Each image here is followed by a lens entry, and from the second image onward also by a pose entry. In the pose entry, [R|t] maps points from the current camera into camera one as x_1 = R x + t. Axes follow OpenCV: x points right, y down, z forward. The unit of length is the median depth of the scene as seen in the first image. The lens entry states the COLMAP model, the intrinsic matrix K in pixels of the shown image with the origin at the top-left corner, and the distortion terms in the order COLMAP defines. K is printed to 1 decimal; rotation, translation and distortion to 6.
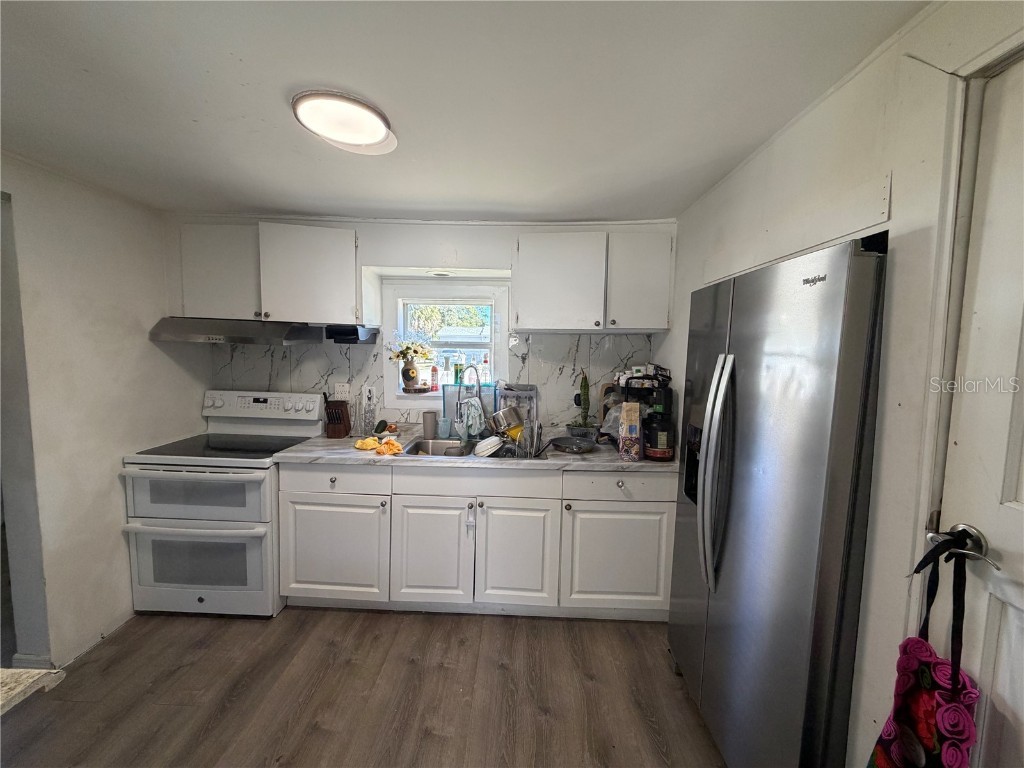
lens RADIAL K [[407.2, 0, 509.8], [0, 407.2, 385.4], [0, 0, 1]] dist [-0.001368, 0.000362]
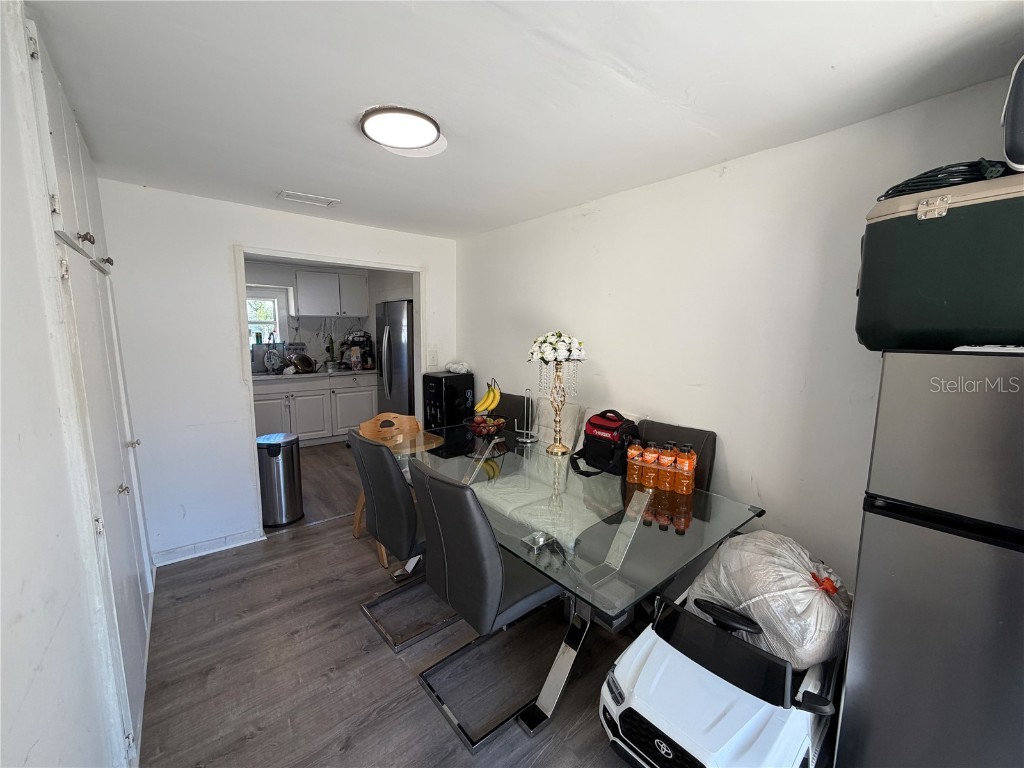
lens RADIAL K [[407.2, 0, 509.8], [0, 407.2, 385.4], [0, 0, 1]] dist [-0.001368, 0.000362]
pose [[0.760262, -0.097037, 0.642329, -0.570173], [0.057351, 0.994946, 0.082426, 0.119954], [-0.647080, -0.025827, 0.761984, -1.413693]]
